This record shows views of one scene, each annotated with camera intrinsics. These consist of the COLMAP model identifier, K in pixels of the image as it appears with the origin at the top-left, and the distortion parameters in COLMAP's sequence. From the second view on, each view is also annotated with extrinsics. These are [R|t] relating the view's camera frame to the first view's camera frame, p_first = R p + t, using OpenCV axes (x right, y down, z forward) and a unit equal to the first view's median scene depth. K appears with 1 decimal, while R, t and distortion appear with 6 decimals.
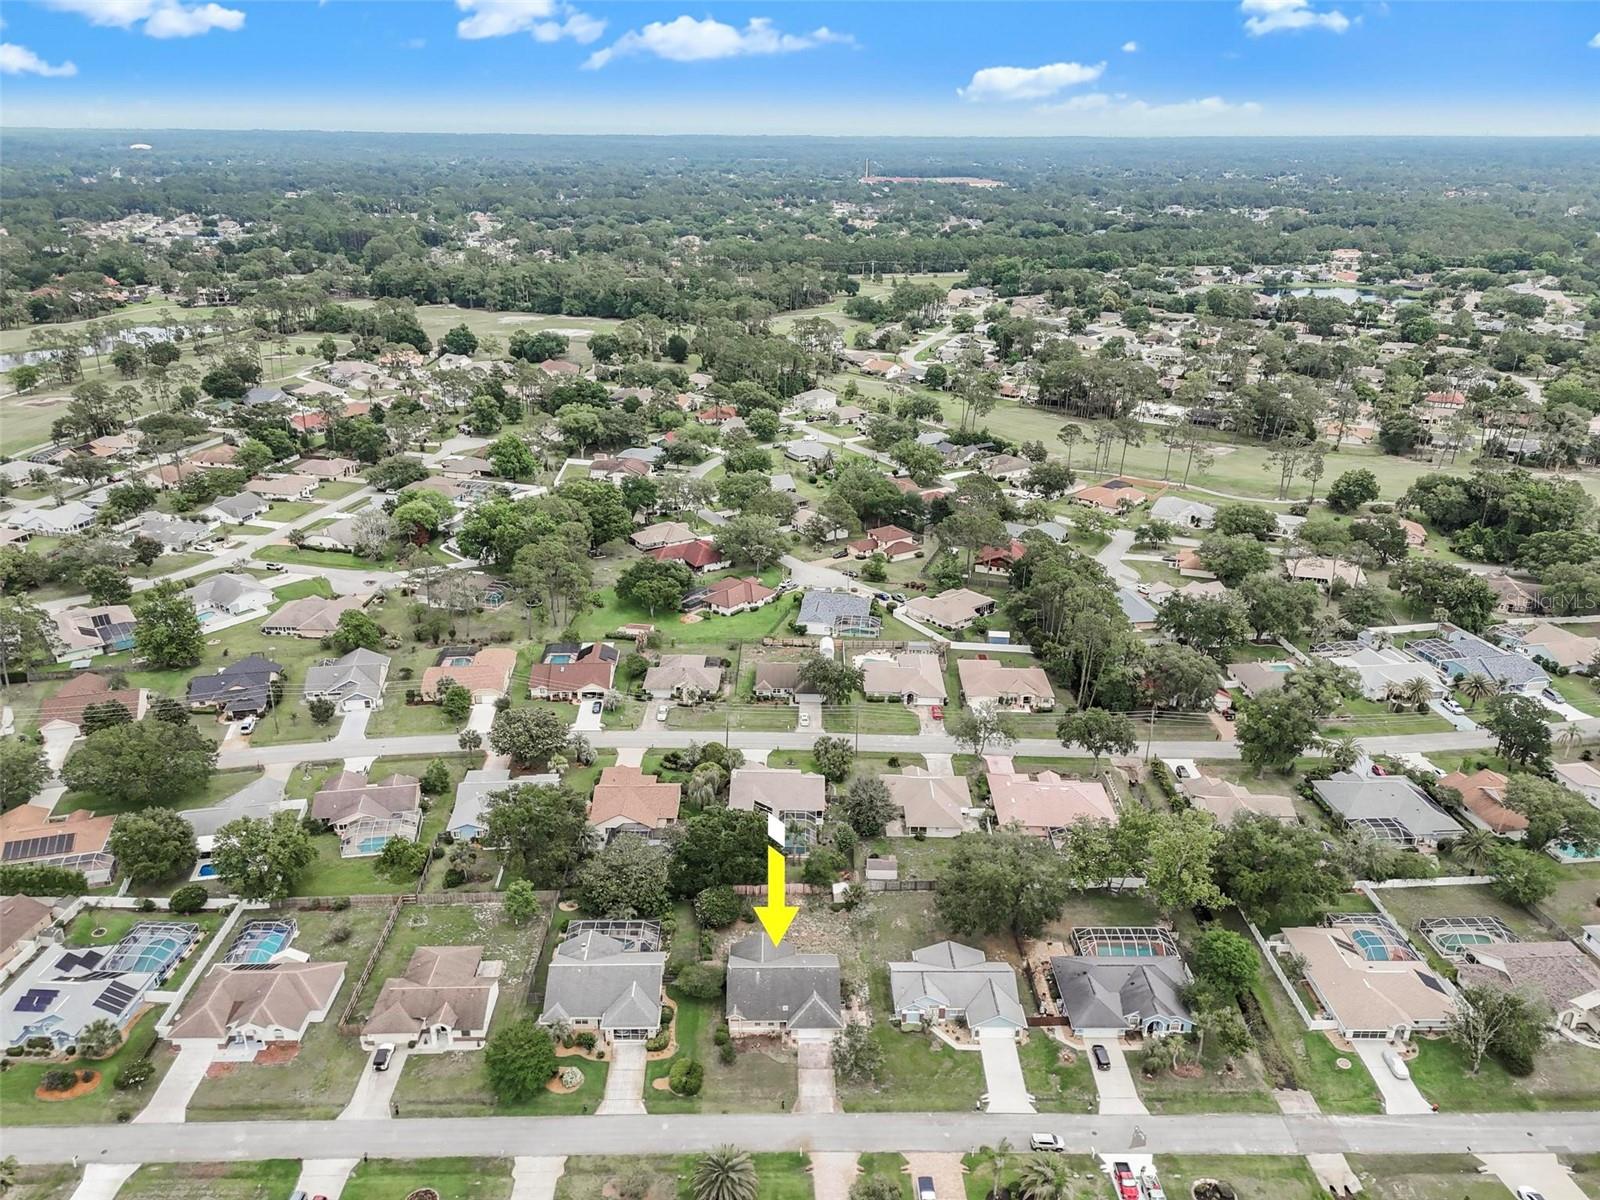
lens RADIAL K [[1173.2, 0, 800.0], [0, 1173.2, 600.0], [0, 0, 1]] dist [0.086702, -0.082969]
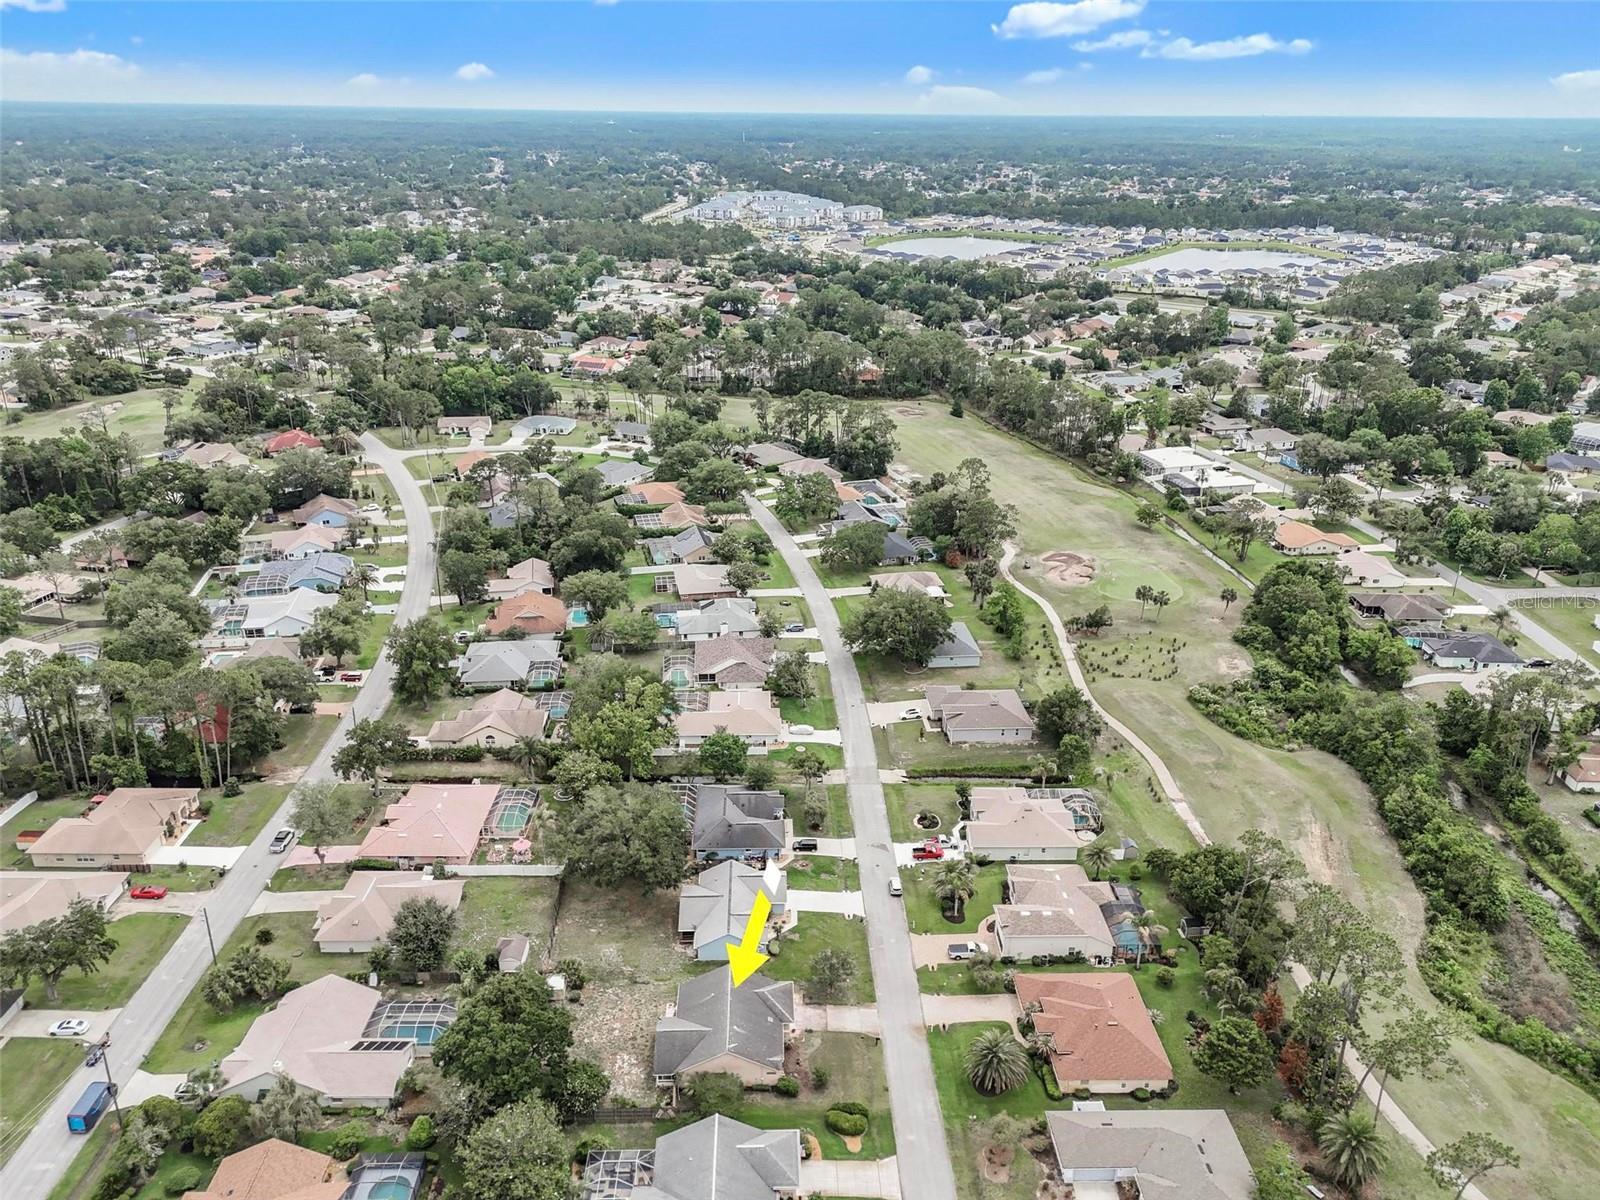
lens RADIAL K [[1173.2, 0, 800.0], [0, 1173.2, 600.0], [0, 0, 1]] dist [0.086702, -0.082969]
pose [[-0.009741, -0.394433, 0.918873, -0.468772], [0.367056, 0.853359, 0.370201, -0.172877], [-0.930148, 0.340884, 0.136467, 0.470894]]
